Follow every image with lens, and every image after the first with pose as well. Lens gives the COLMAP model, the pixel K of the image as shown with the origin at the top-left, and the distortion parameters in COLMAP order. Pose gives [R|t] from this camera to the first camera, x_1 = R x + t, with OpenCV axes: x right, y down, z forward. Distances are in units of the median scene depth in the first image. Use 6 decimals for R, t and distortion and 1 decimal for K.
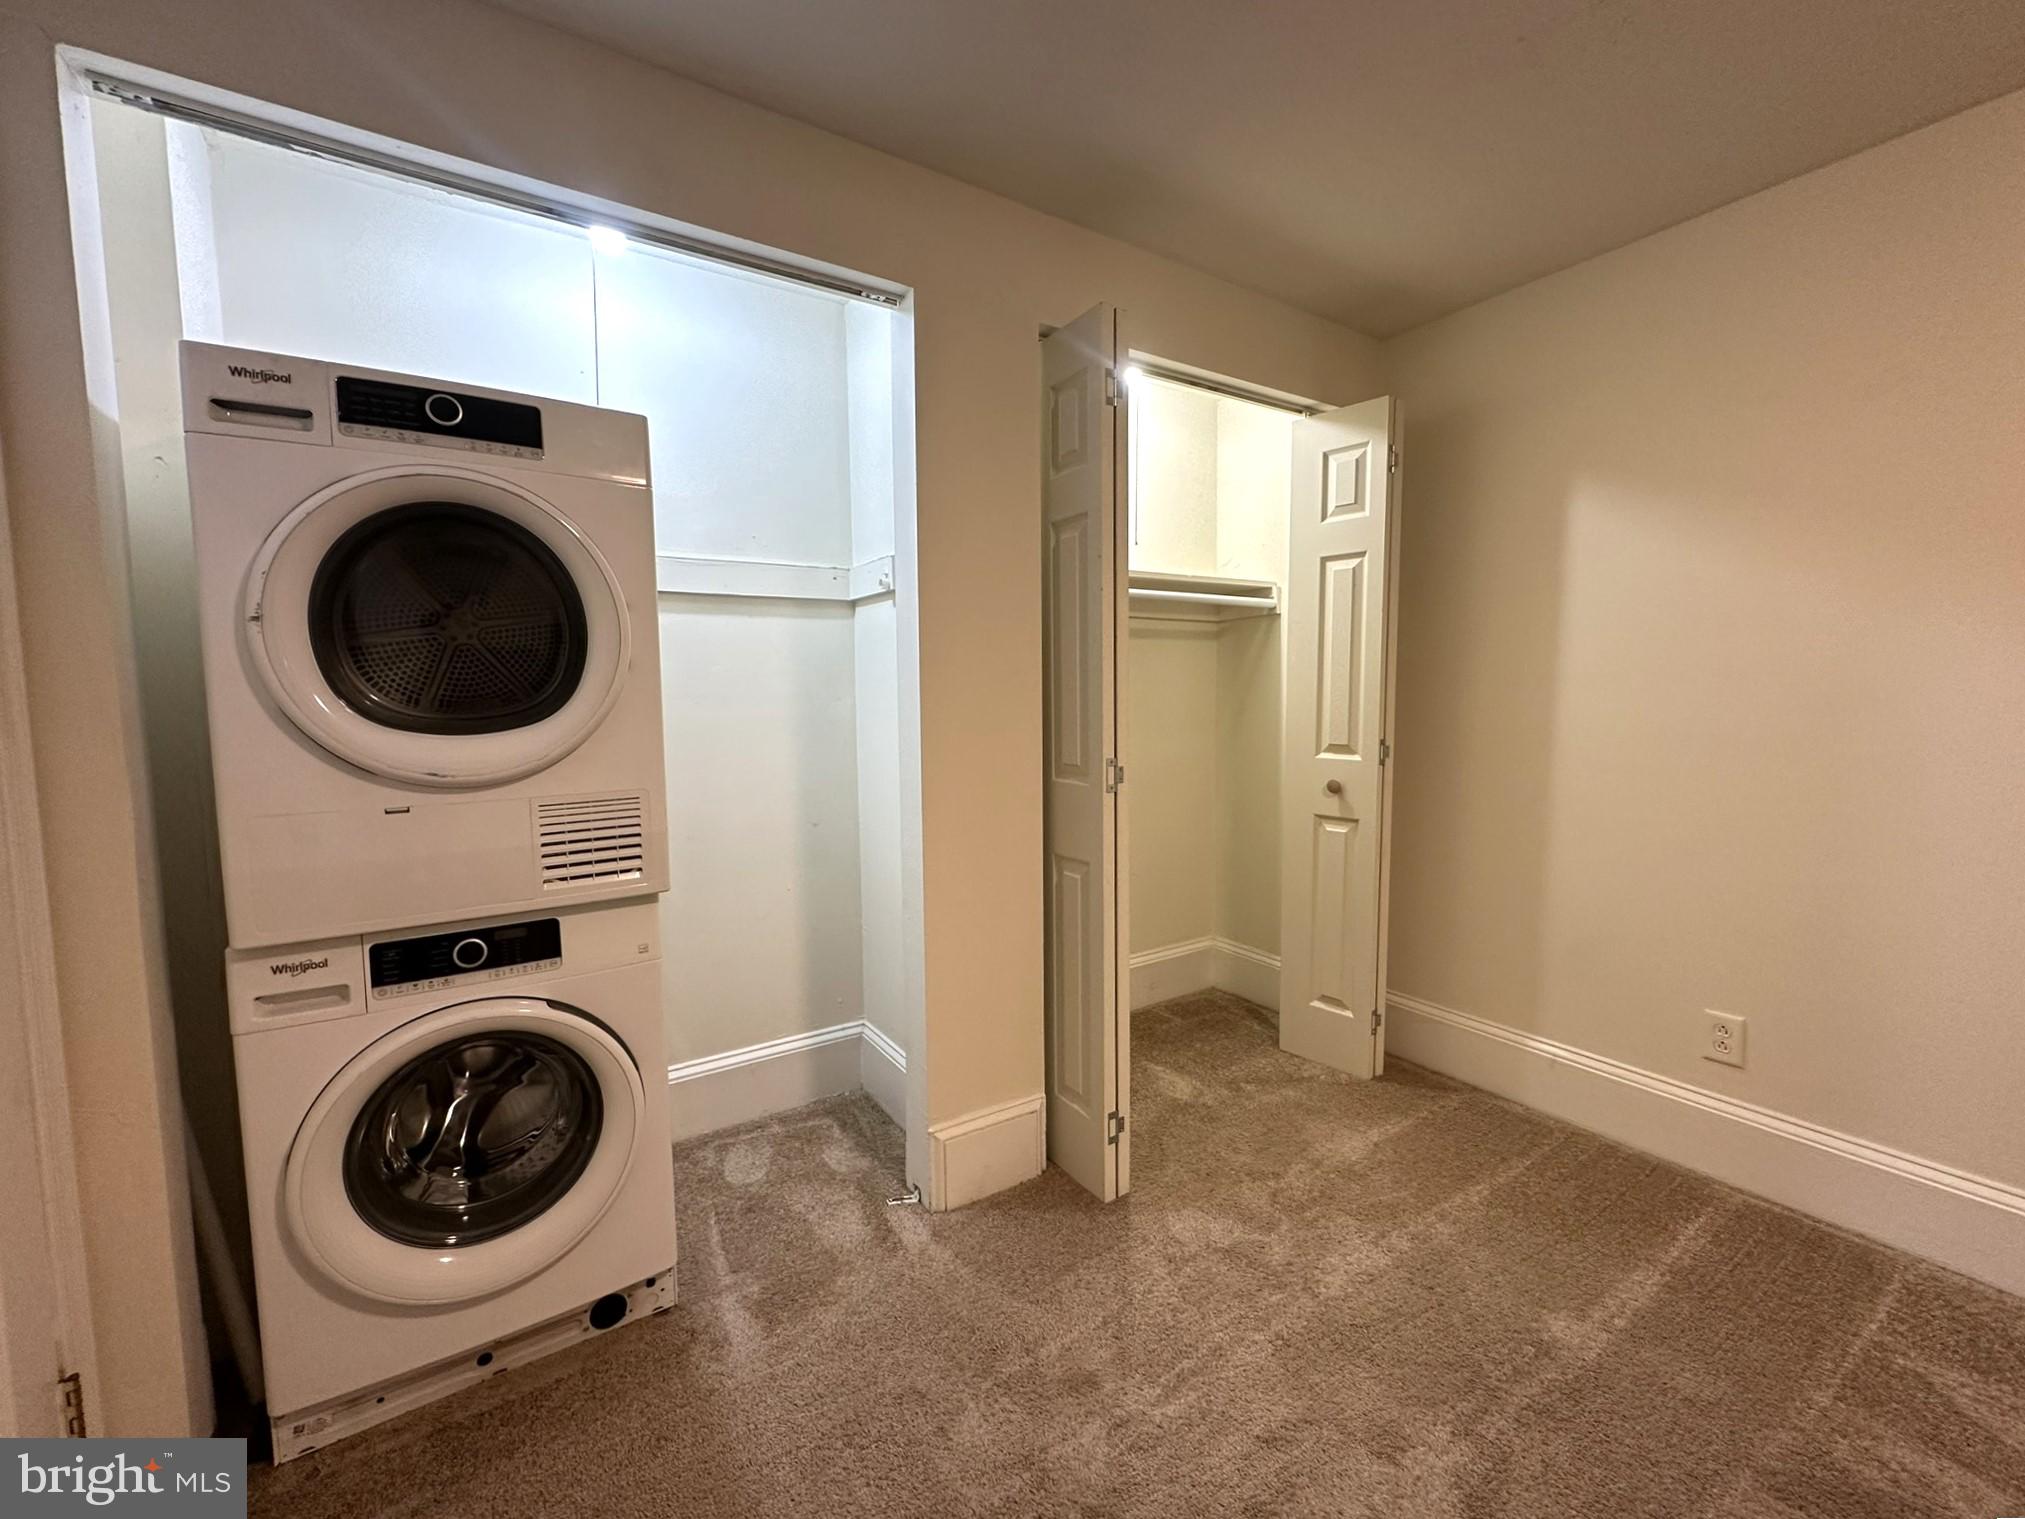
lens RADIAL K [[817.4, 0, 1012.5], [0, 817.4, 759.5], [0, 0, 1]] dist [0.000790, -0.000009]
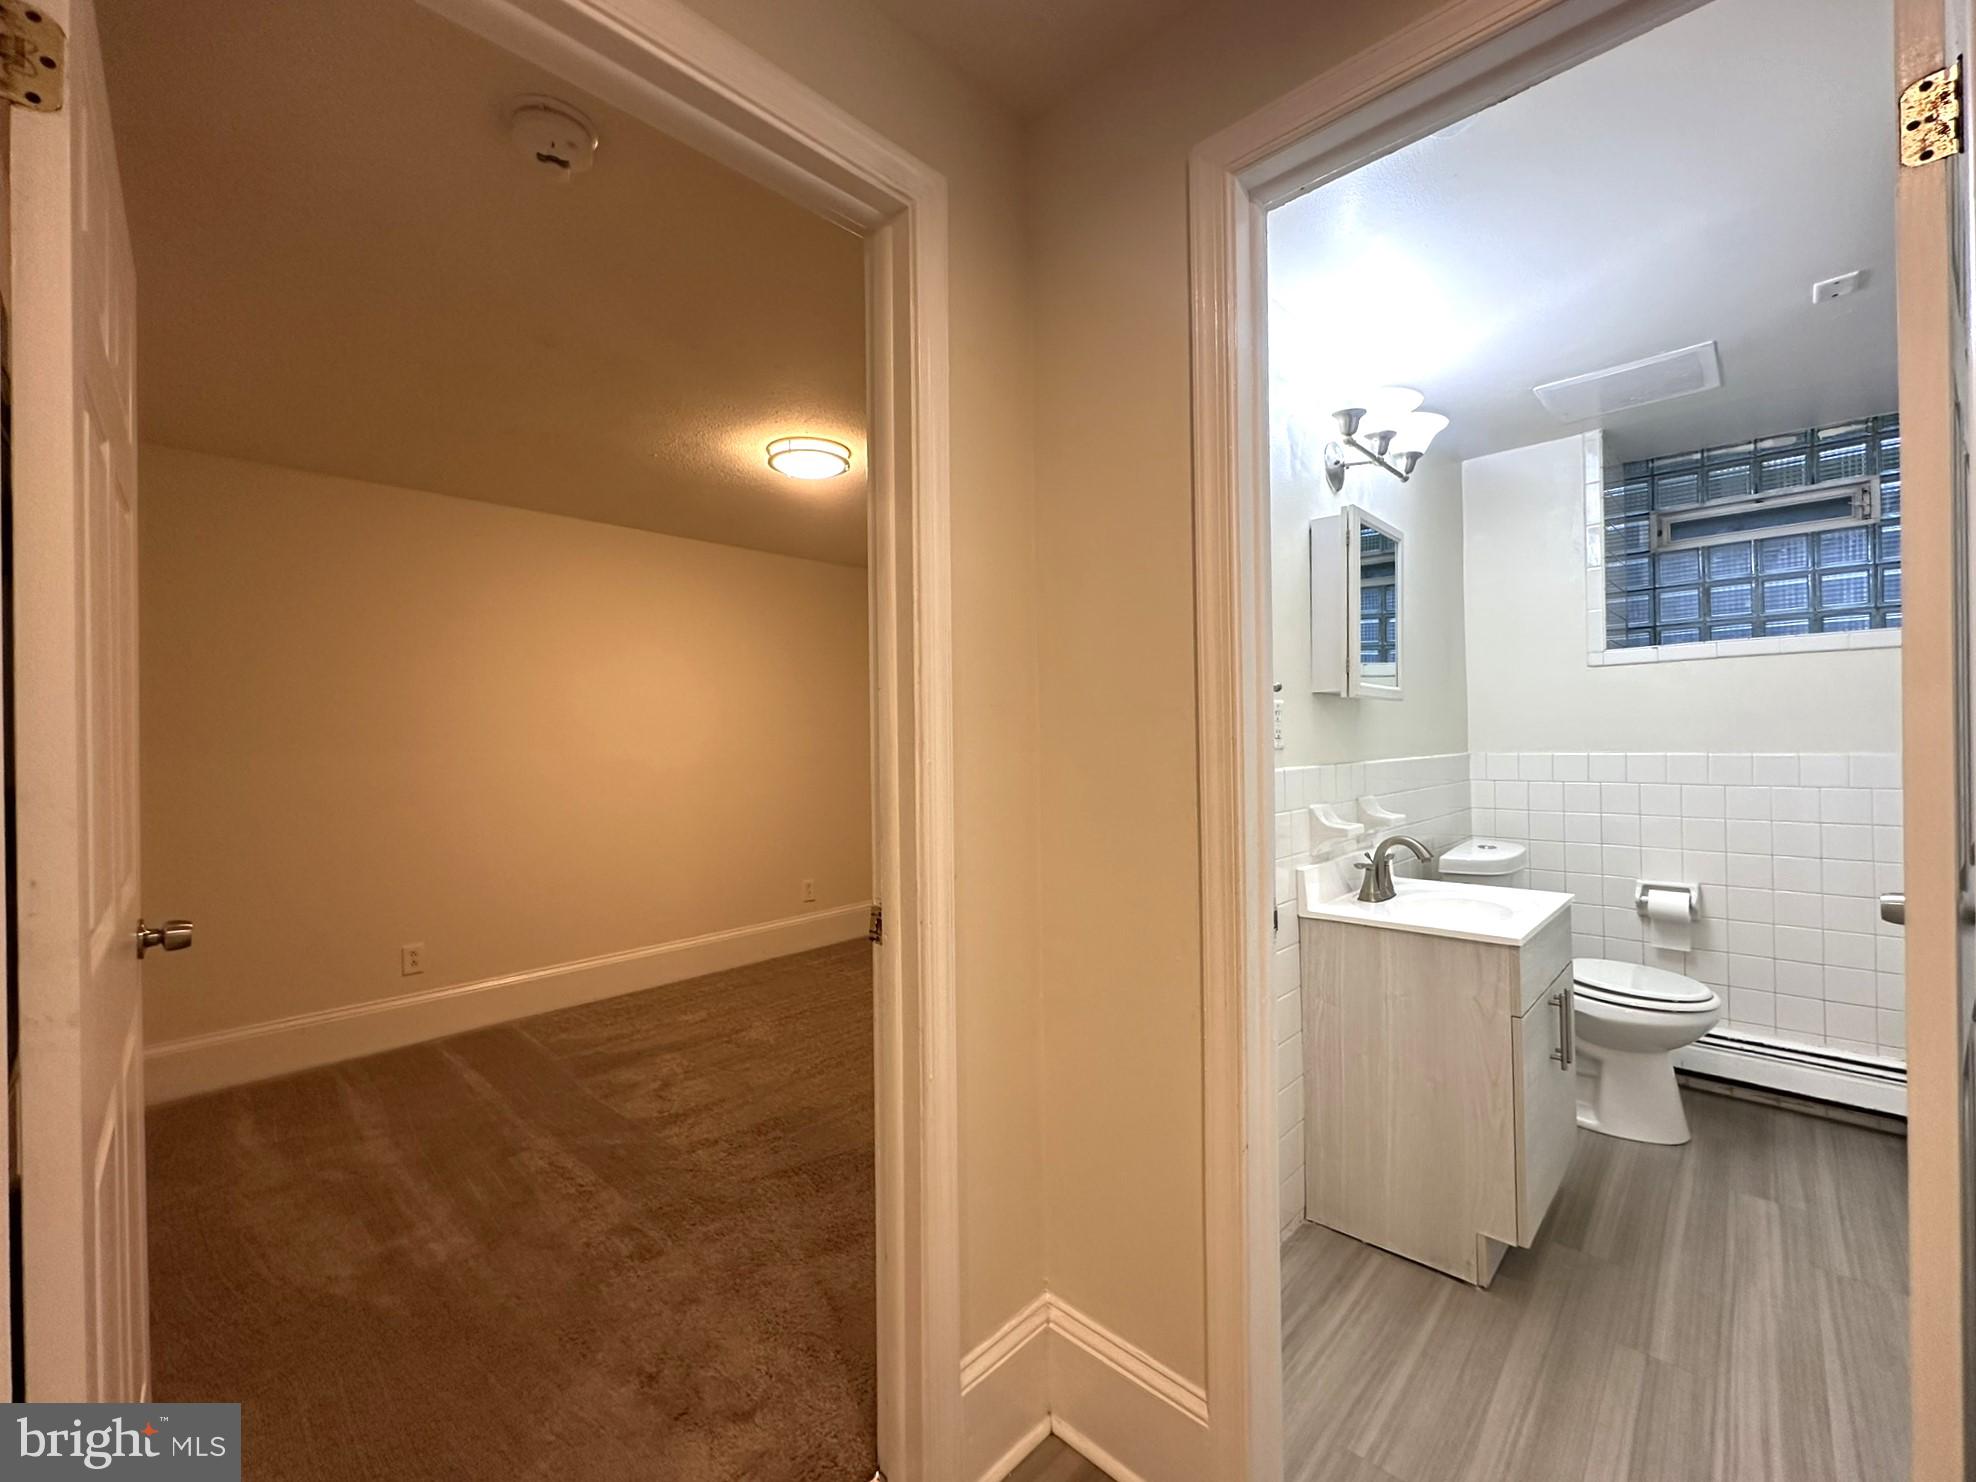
lens RADIAL K [[812.4, 0, 988.0], [0, 812.4, 741.0], [0, 0, 1]] dist [-0.001583, -0.000151]
pose [[-0.231173, 0.011557, 0.972844, -1.396800], [0.094425, 0.995475, 0.010612, -0.027788], [-0.968320, 0.094314, -0.231218, 0.231541]]
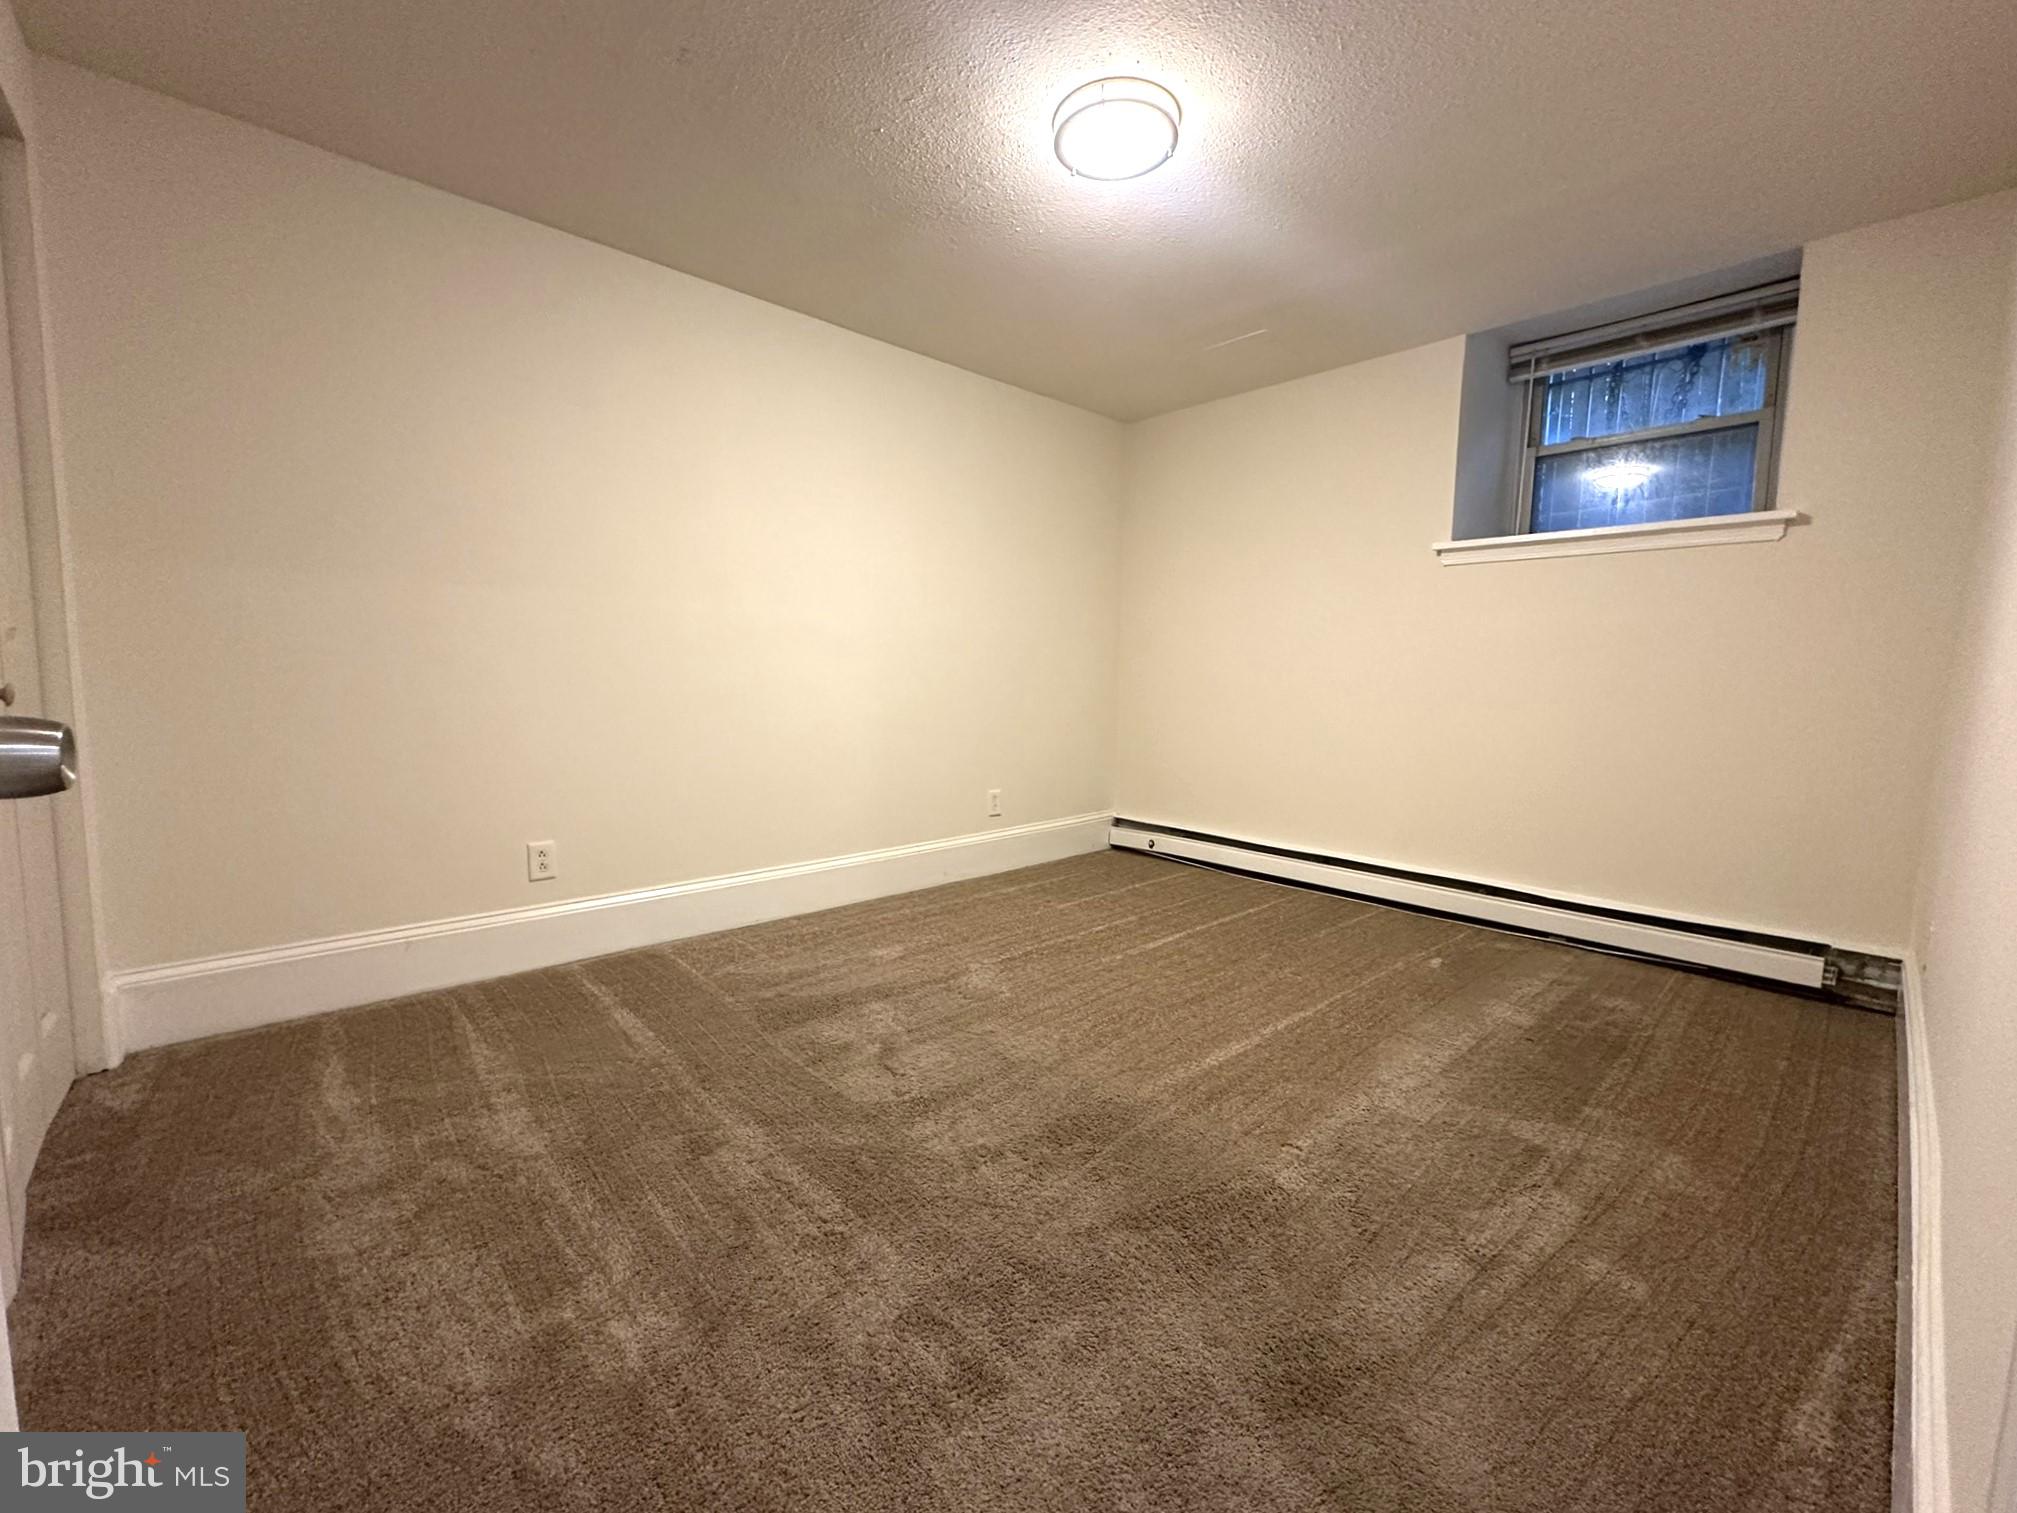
lens RADIAL K [[815.5, 0, 1008.5], [0, 815.5, 756.5], [0, 0, 1]] dist [-0.000888, 0.000277]
pose [[-0.162510, -0.094843, 0.982138, -0.698587], [0.060235, 0.992560, 0.105817, 0.100039], [-0.984867, 0.076355, -0.155588, 0.575785]]
